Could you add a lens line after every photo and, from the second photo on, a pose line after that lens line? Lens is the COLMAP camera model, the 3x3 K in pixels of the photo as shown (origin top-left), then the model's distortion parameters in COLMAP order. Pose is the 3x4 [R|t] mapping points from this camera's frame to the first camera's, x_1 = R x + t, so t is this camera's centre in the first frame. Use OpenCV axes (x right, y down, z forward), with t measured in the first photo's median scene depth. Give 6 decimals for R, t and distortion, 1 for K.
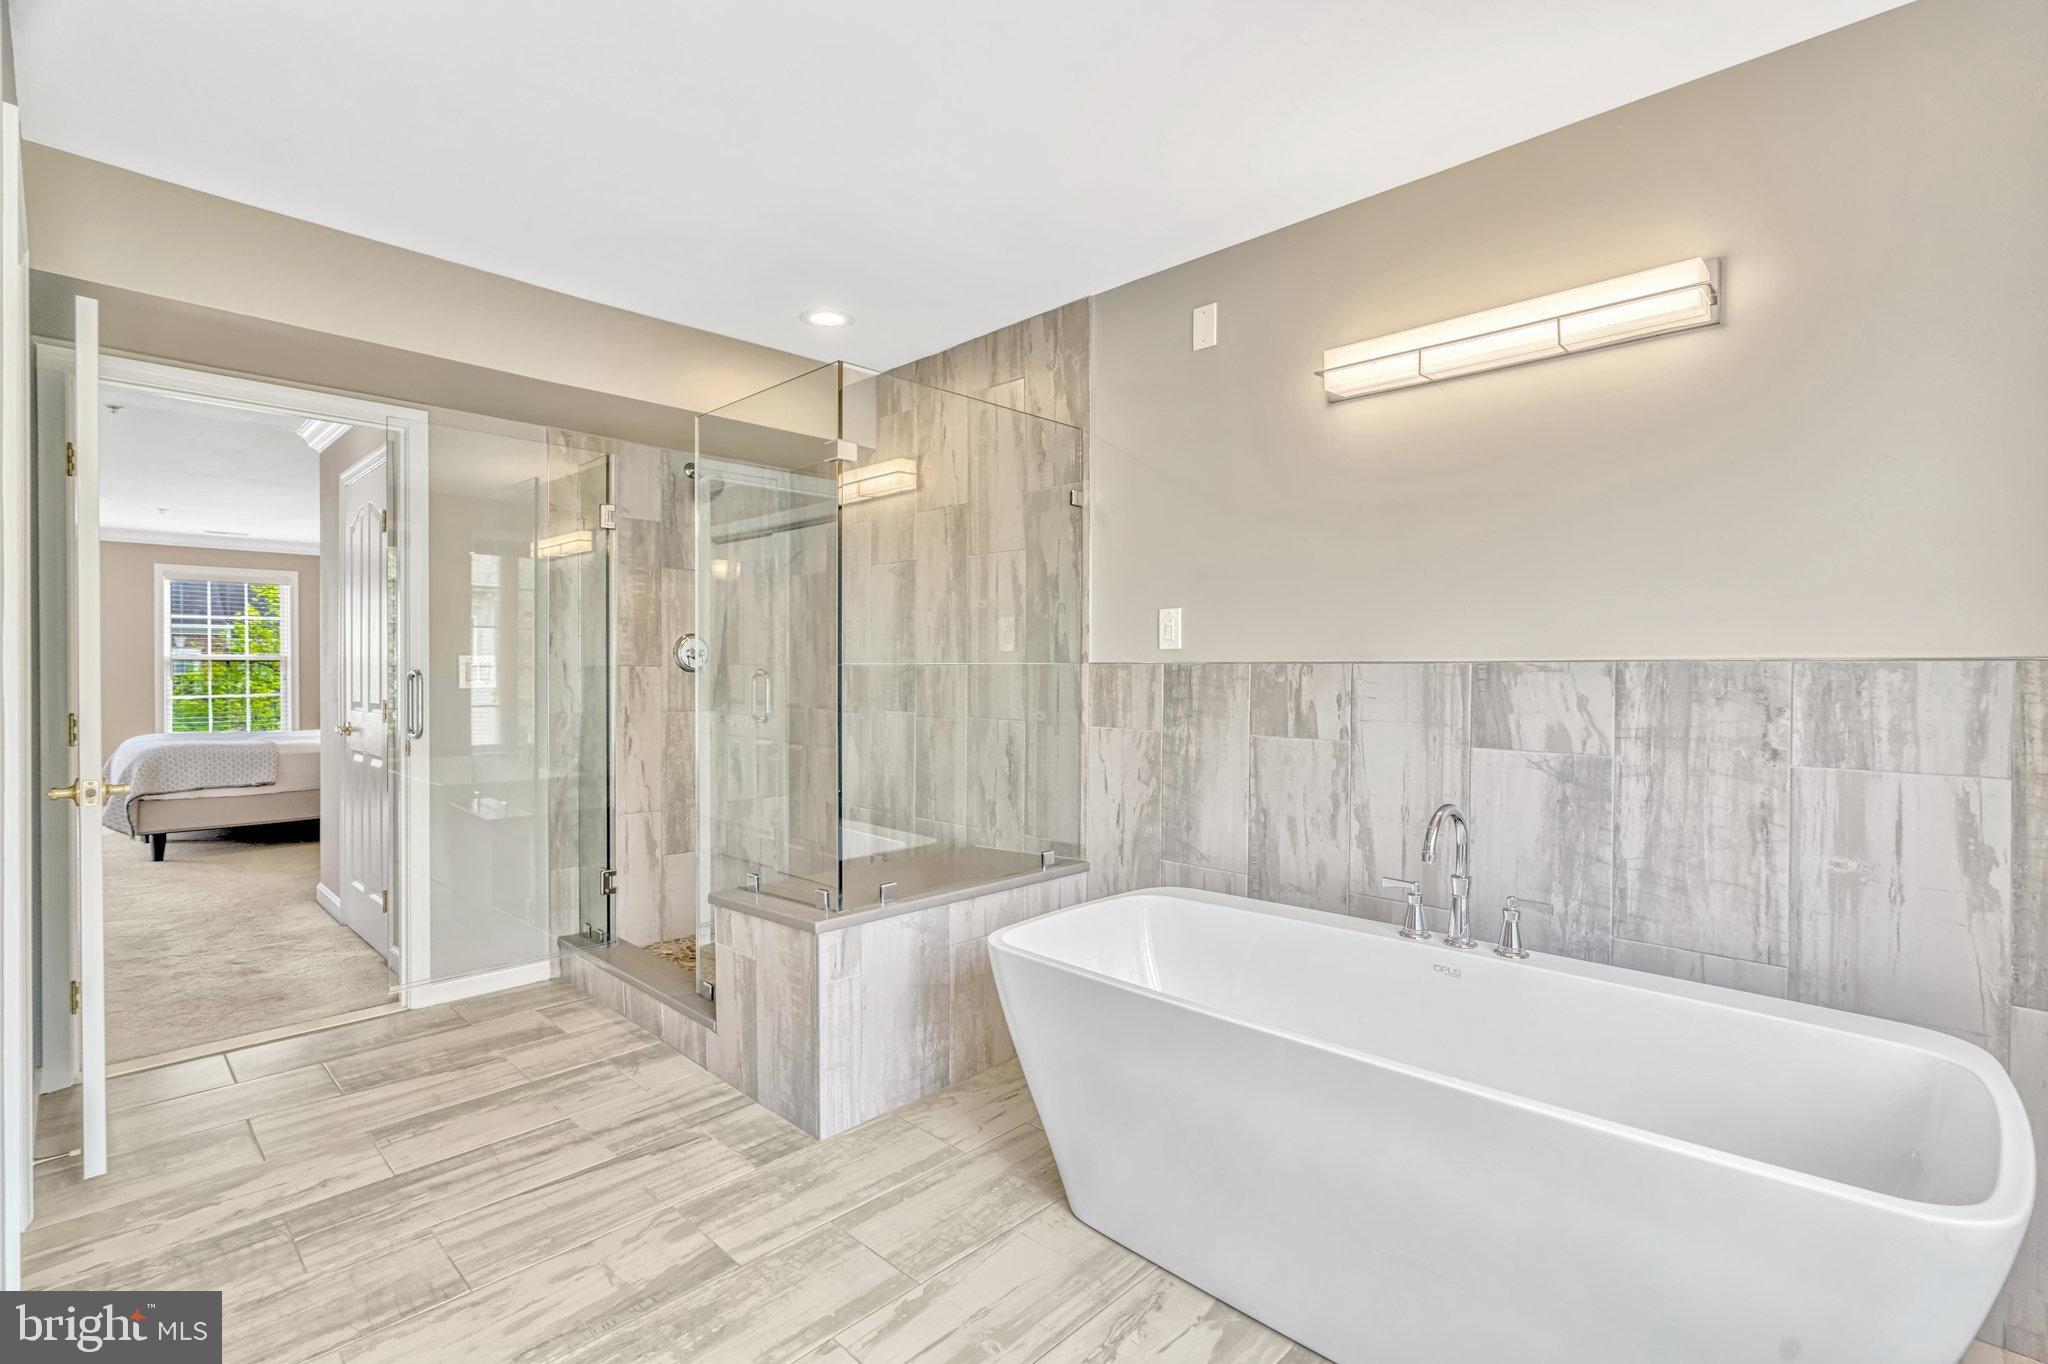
lens RADIAL K [[930.8, 0, 1026.5], [0, 930.8, 675.6], [0, 0, 1]] dist [-0.011097, 0.003690]
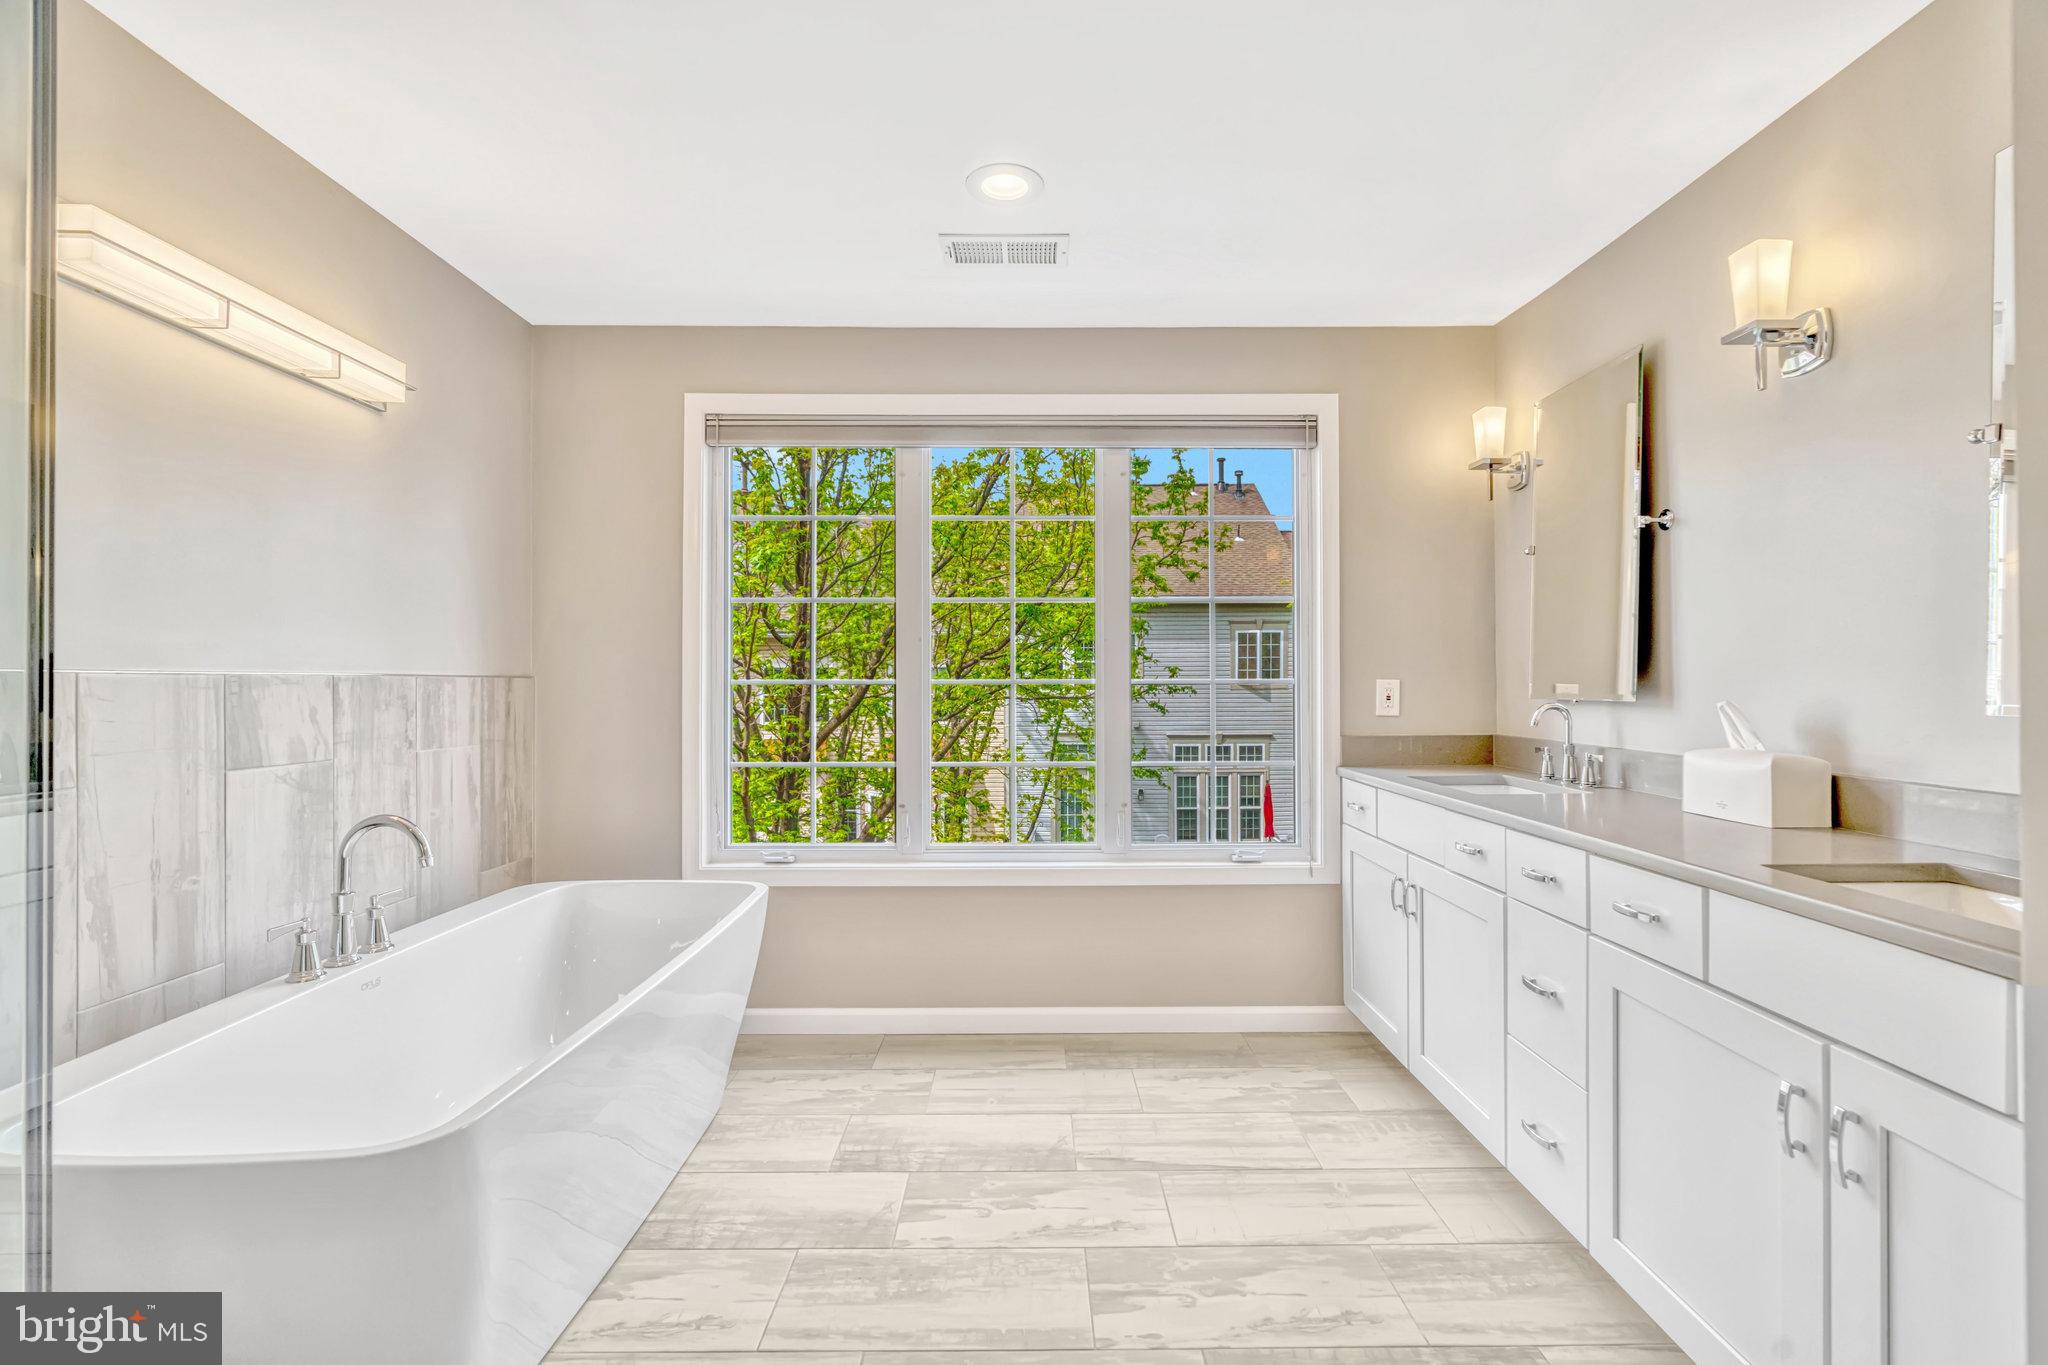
lens RADIAL K [[930.8, 0, 1032.2], [0, 930.8, 682.3], [0, 0, 1]] dist [-0.011097, 0.003690]
pose [[-0.687544, 0.001854, 0.726141, -0.762969], [0.007800, 0.999958, 0.004832, -0.005565], [-0.726101, 0.008986, -0.687529, 1.171947]]
